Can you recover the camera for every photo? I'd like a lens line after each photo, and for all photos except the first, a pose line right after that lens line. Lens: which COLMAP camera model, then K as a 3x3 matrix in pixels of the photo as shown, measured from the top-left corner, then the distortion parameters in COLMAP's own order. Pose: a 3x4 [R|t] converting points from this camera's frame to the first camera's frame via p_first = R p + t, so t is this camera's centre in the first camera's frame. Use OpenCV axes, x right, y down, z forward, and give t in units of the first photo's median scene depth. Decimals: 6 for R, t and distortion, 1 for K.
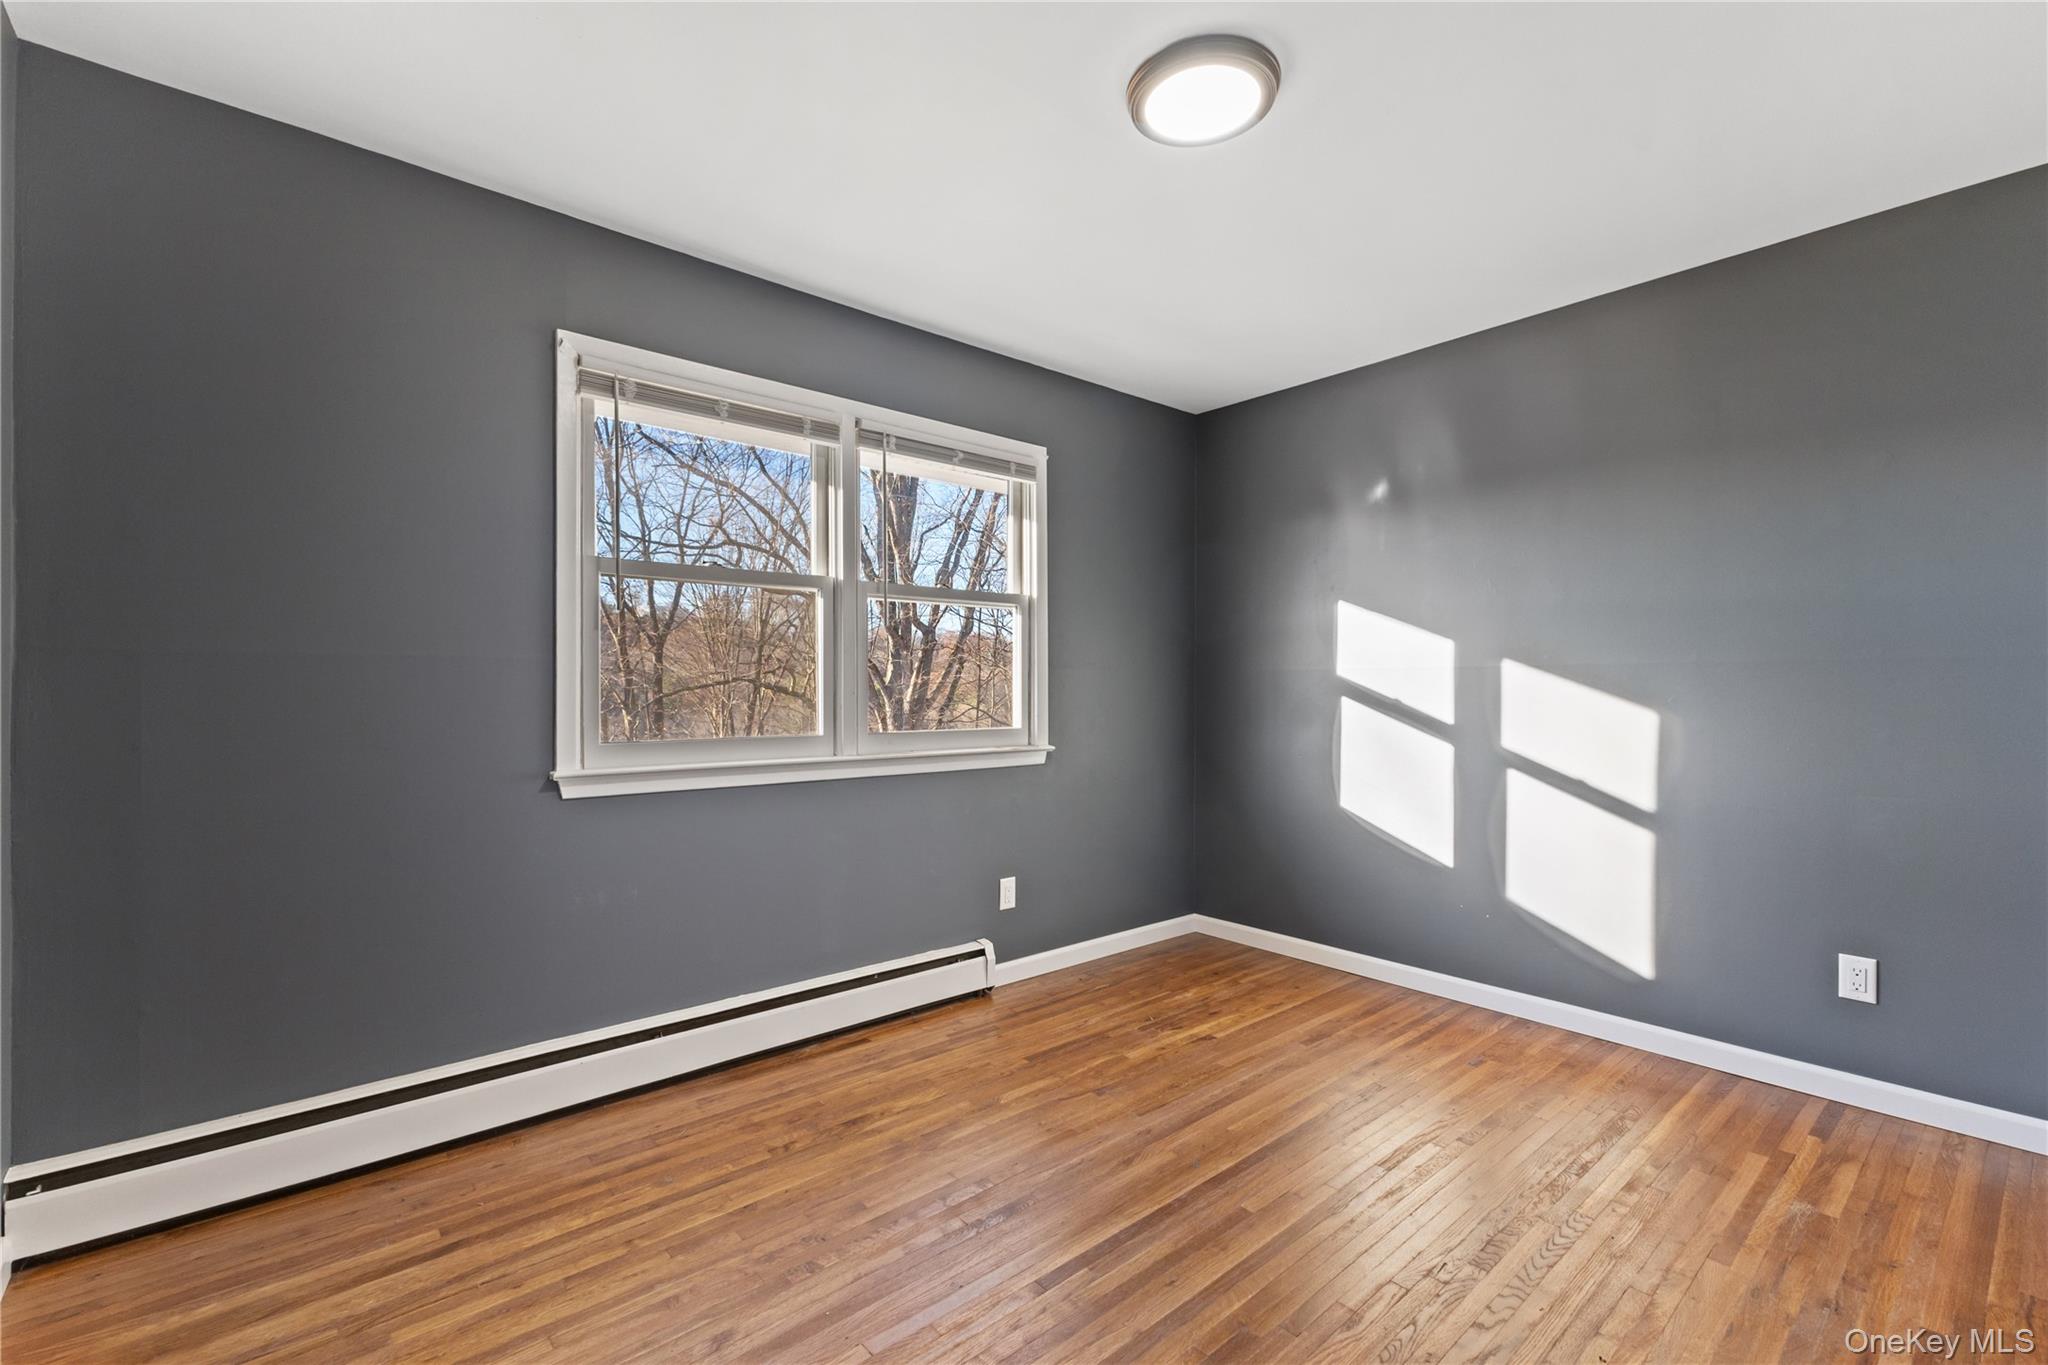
lens RADIAL K [[892.6, 0, 1034.0], [0, 892.6, 682.9], [0, 0, 1]] dist [0.016238, -0.005635]
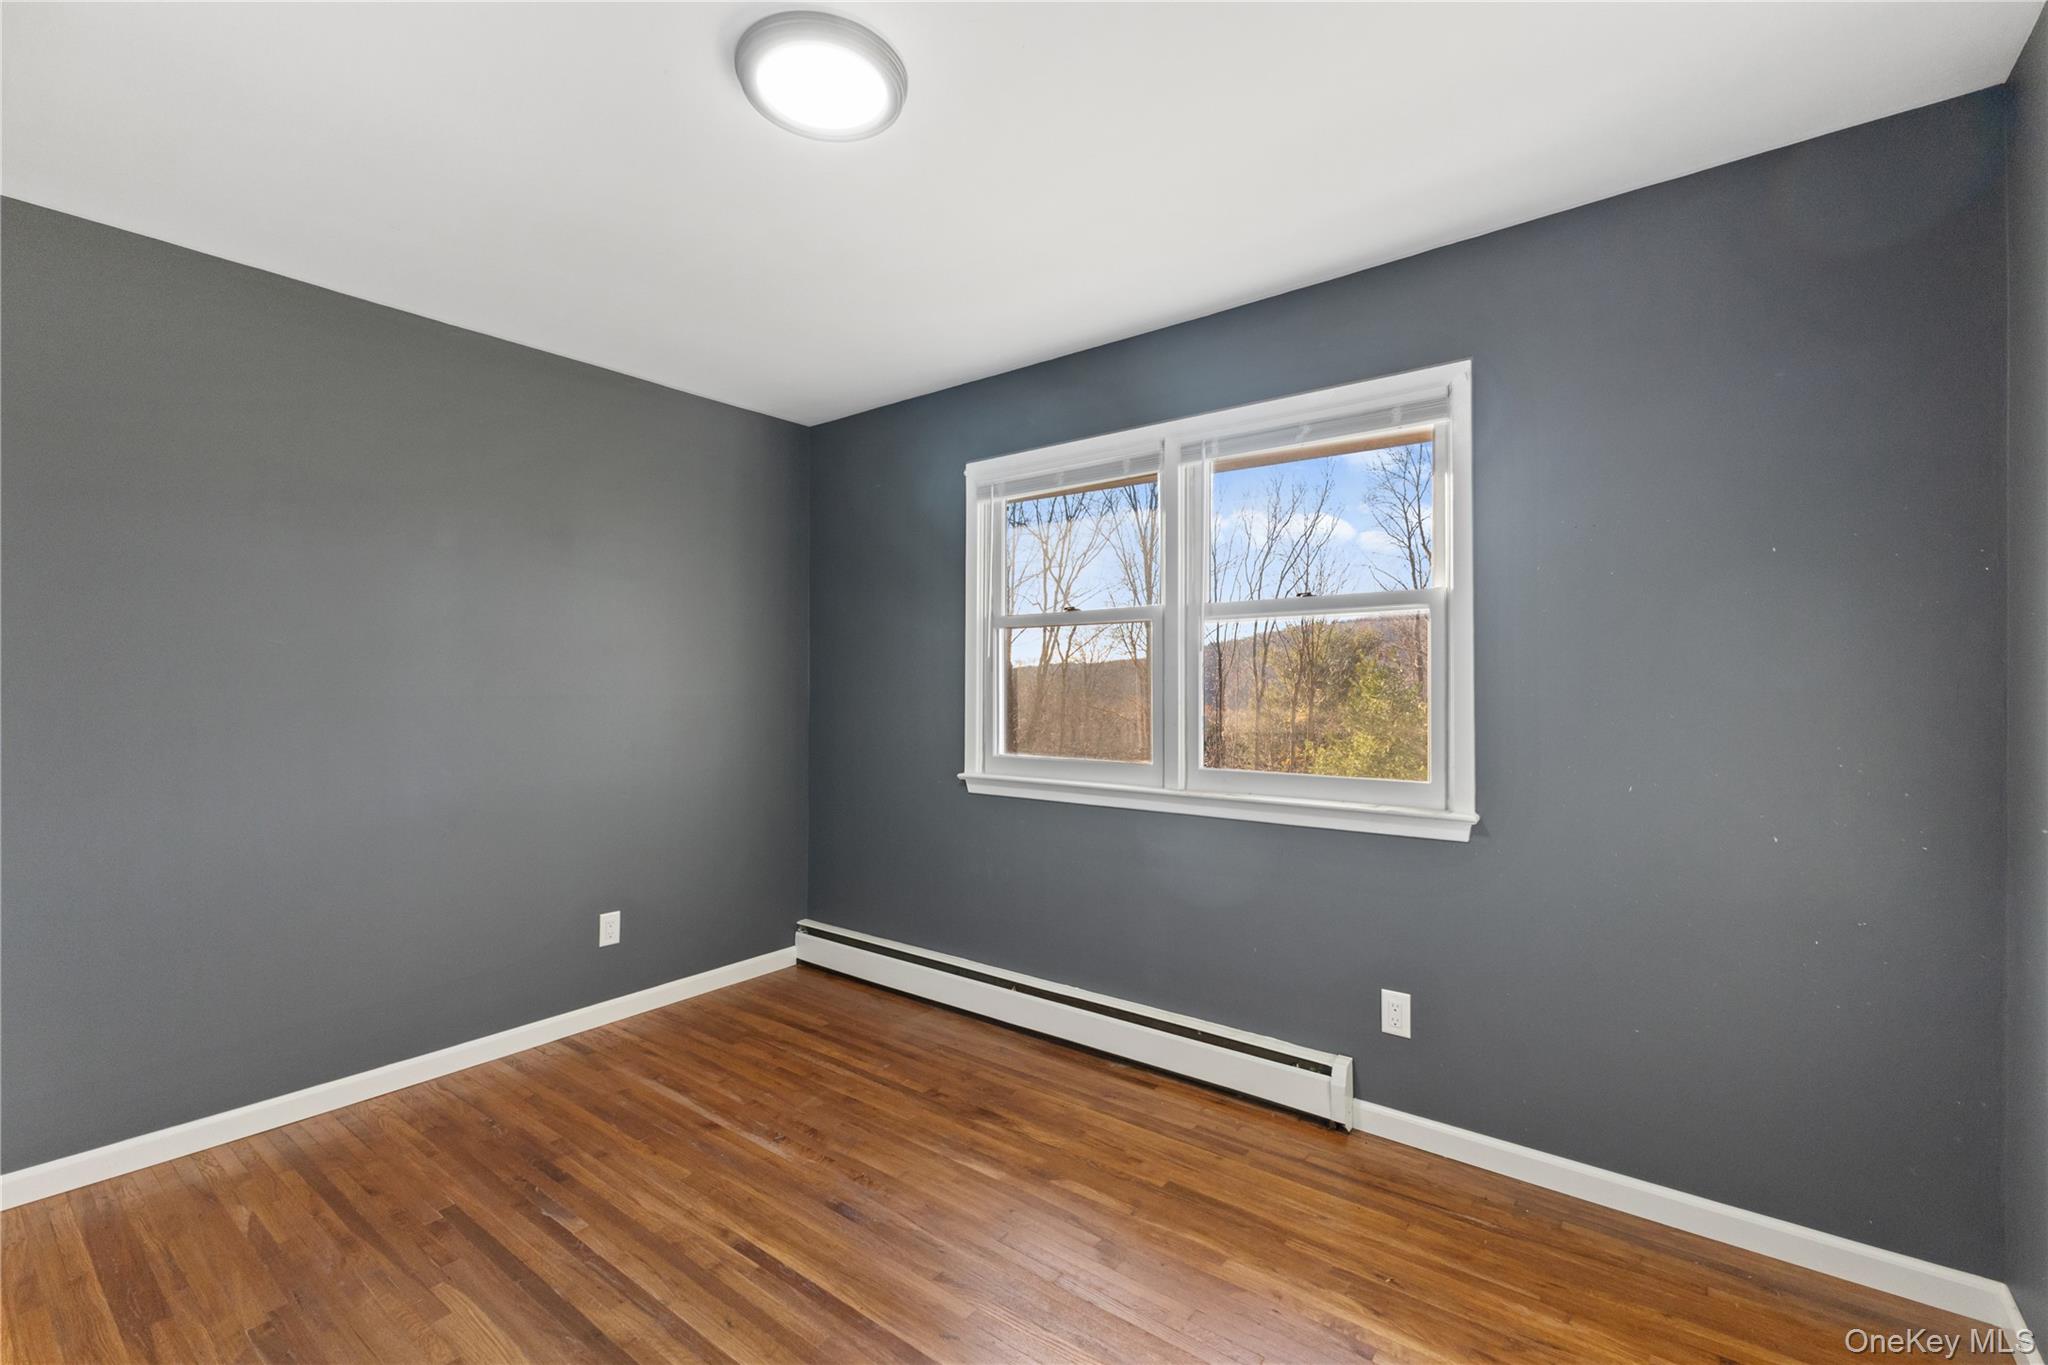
lens RADIAL K [[892.6, 0, 1042.7], [0, 892.6, 683.5], [0, 0, 1]] dist [0.016238, -0.005635]
pose [[0.181887, -0.014915, -0.983206, 0.810019], [0.002147, 0.999889, -0.014771, -0.021207], [0.983317, 0.000576, 0.181899, 0.773558]]
